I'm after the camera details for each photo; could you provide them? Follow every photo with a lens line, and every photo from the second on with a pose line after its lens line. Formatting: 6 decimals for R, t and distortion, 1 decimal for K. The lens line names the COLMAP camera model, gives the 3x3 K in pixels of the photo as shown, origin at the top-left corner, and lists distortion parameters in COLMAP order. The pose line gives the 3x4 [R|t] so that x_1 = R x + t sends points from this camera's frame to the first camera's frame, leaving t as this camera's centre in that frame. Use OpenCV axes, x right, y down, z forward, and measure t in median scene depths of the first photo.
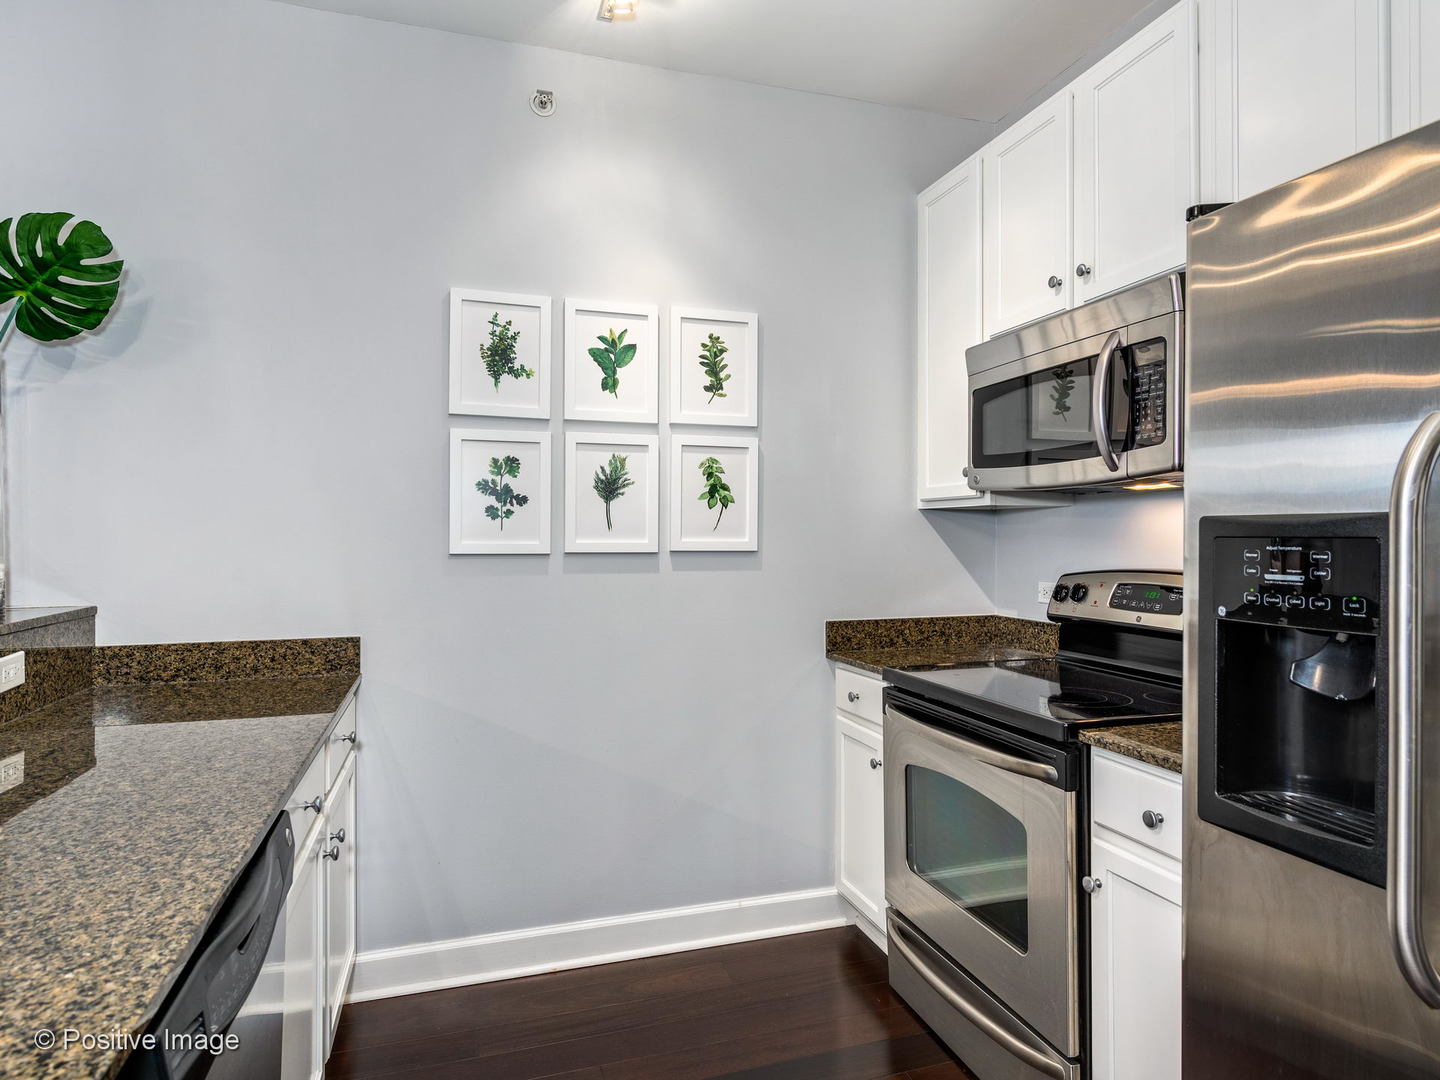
lens RADIAL K [[842.3, 0, 720.0], [0, 842.3, 540.0], [0, 0, 1]] dist [0.001501, -0.002362]
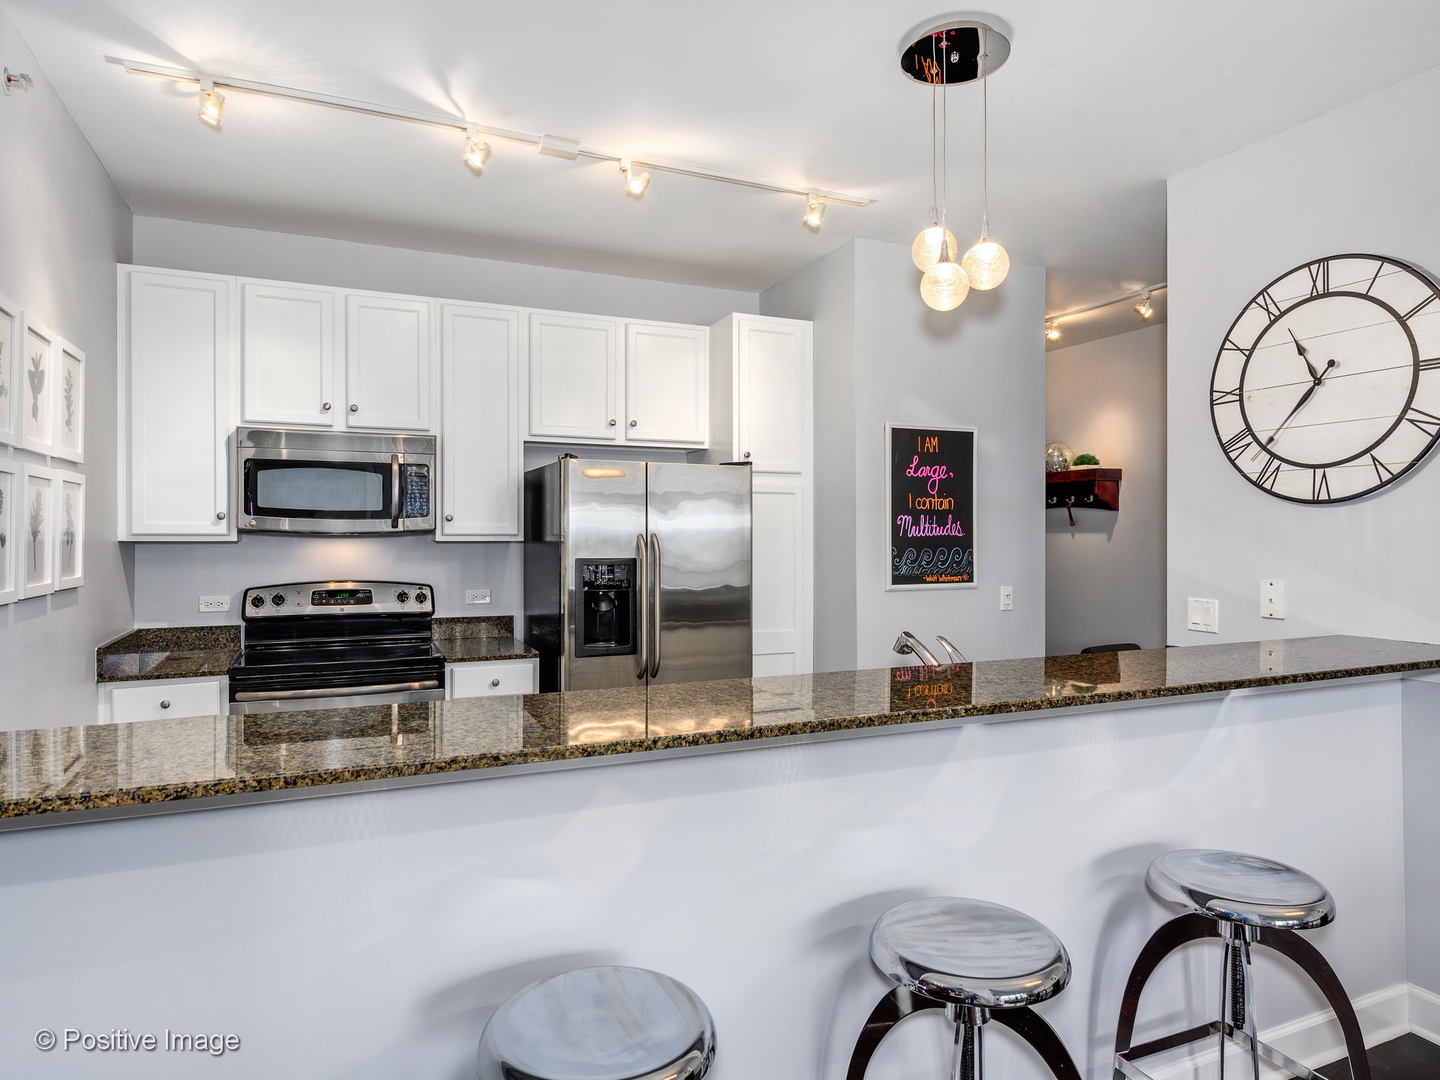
lens RADIAL K [[880.5, 0, 720.0], [0, 880.5, 540.0], [0, 0, 1]] dist [0.008564, 0.001862]
pose [[-0.098274, -0.007514, 0.995131, -1.200766], [0.000808, 0.999971, 0.007630, -0.053788], [-0.995159, 0.001554, -0.098265, 0.366895]]
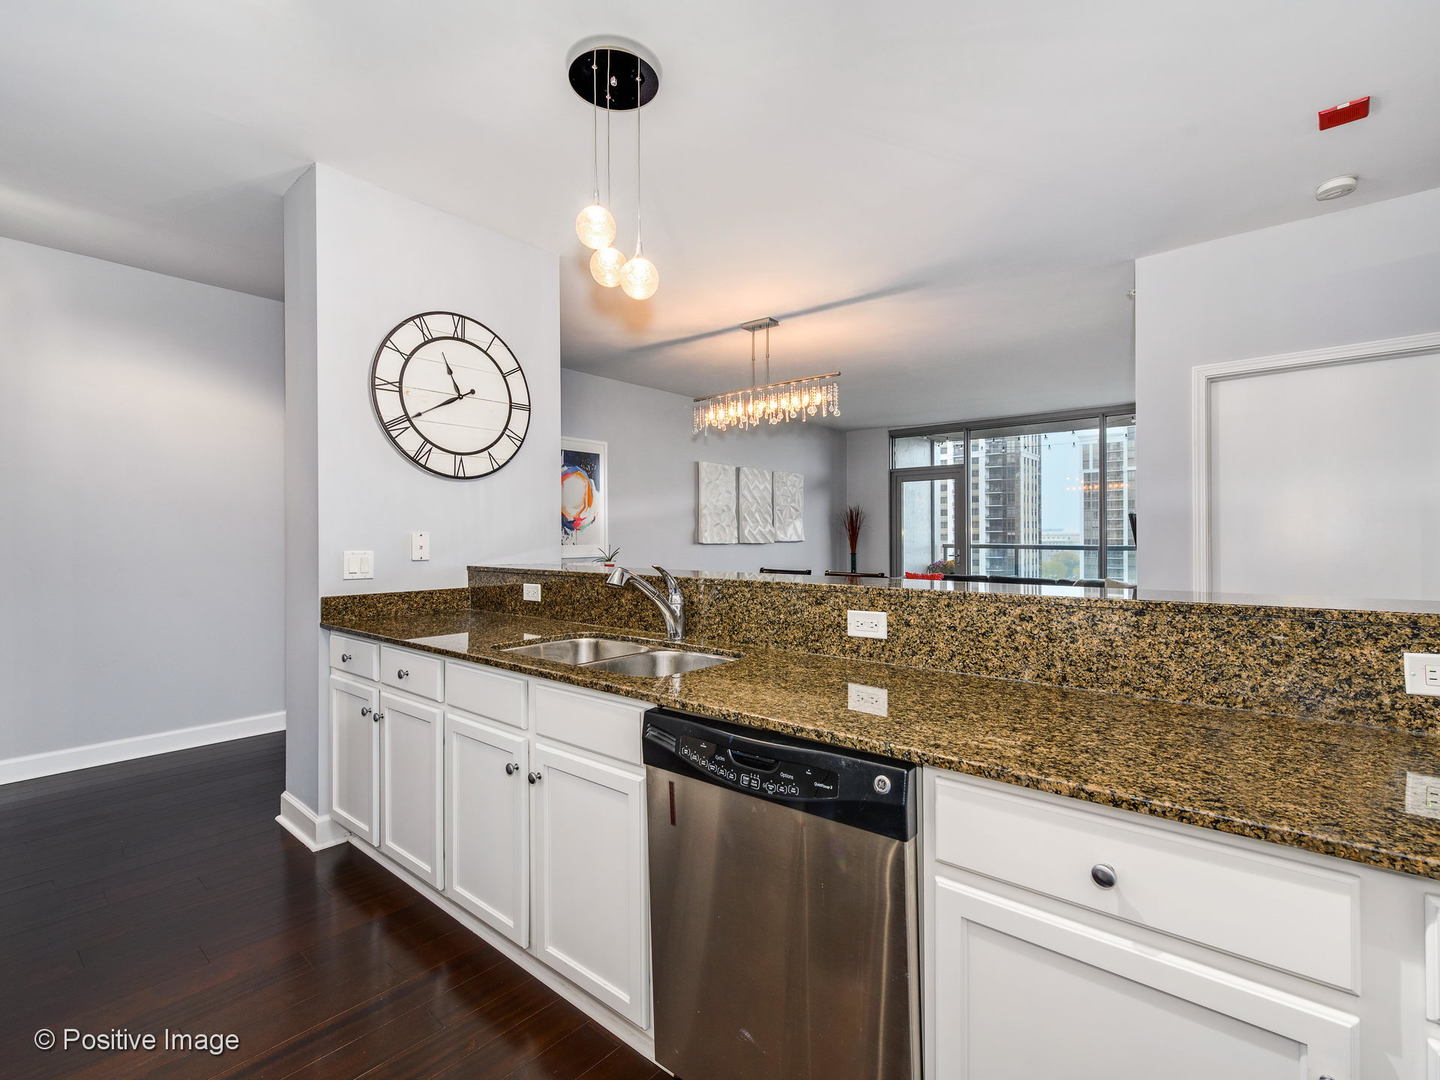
lens RADIAL K [[673.4, 0, 720.0], [0, 673.4, 540.0], [0, 0, 1]] dist [0.010864, -0.000364]
pose [[-0.851129, 0.004910, -0.524934, 0.077423], [0.001419, 0.999974, 0.007052, 0.015536], [0.524955, 0.005257, -0.851114, 0.836620]]
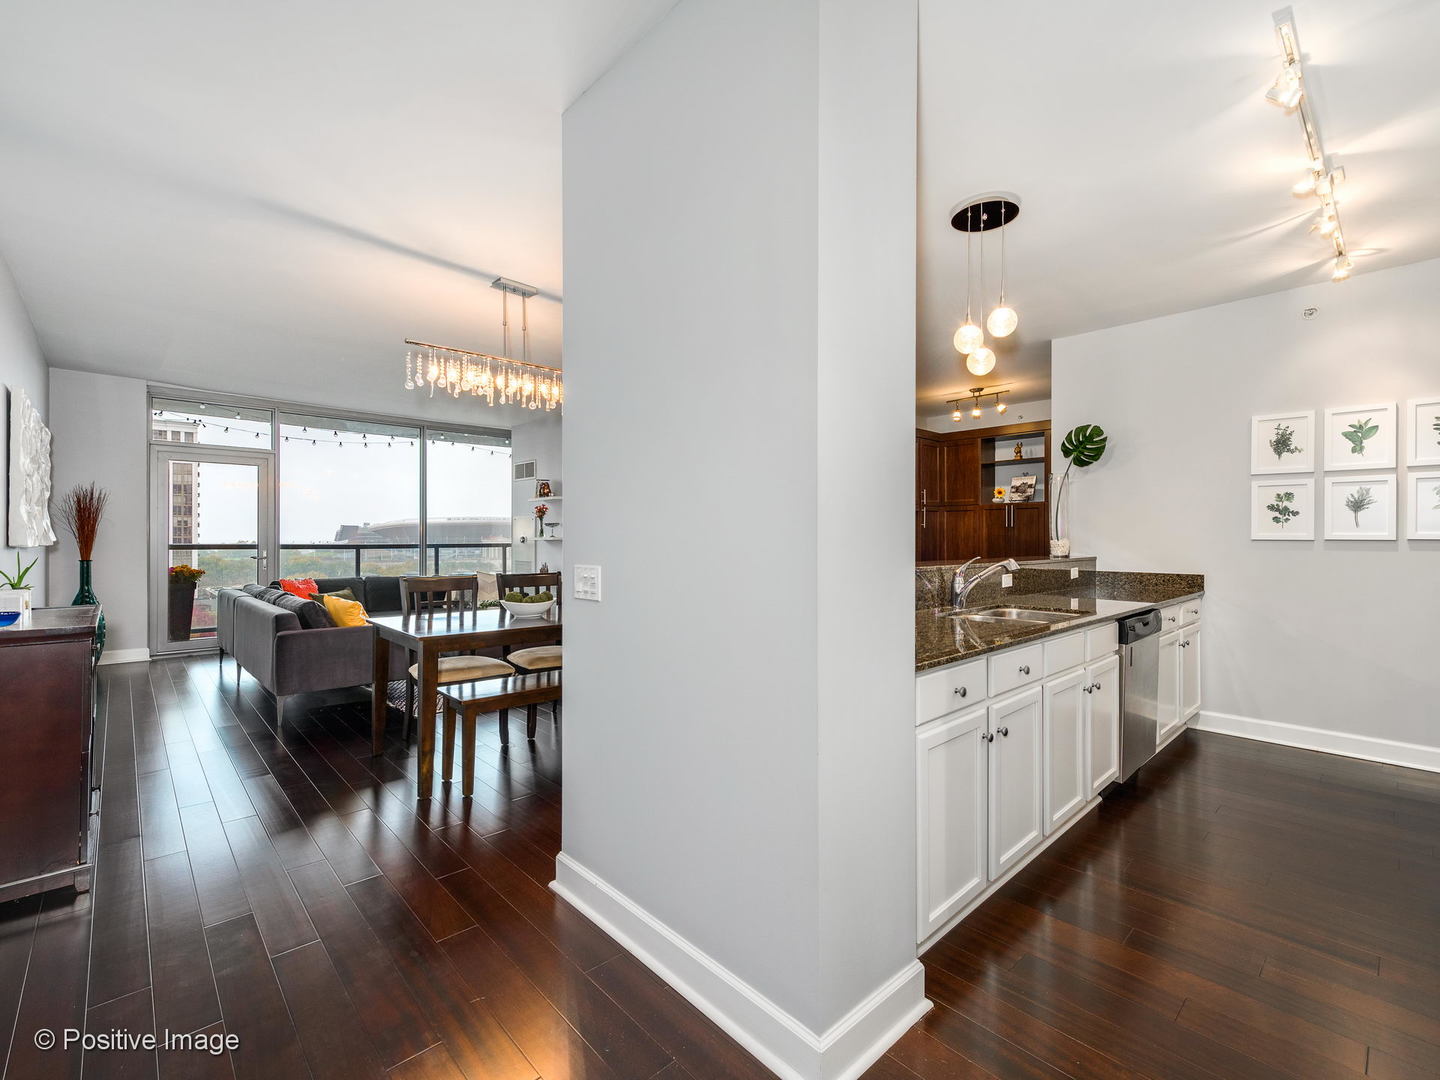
lens RADIAL K [[641.7, 0, 720.5], [0, 641.7, 536.1], [0, 0, 1]] dist [0.007368, 0.000185]
pose [[0.422726, 0.000536, -0.906257, 0.589541], [-0.006325, 0.999977, -0.002359, 0.019931], [0.906235, 0.006729, 0.422720, -0.912601]]
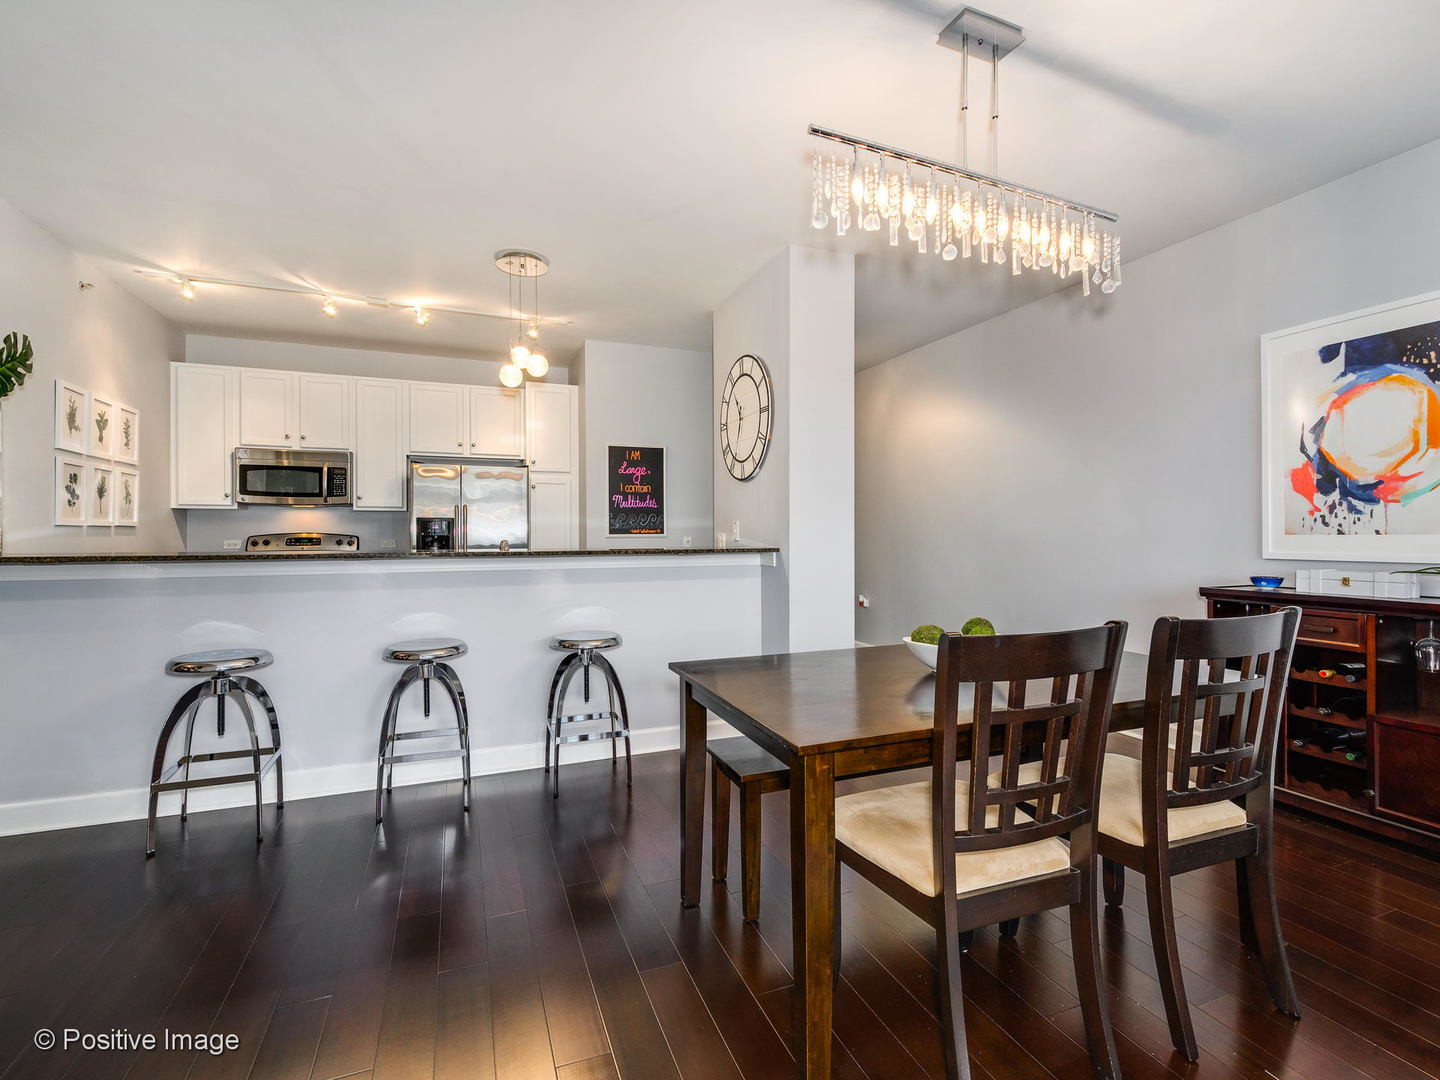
lens RADIAL K [[673.4, 0, 720.0], [0, 673.4, 540.0], [0, 0, 1]] dist [0.010864, -0.000364]
pose [[-0.060692, -0.007475, 0.998129, -1.836262], [0.005042, 0.999957, 0.007796, 0.044294], [-0.998144, 0.005506, -0.060652, -0.333694]]
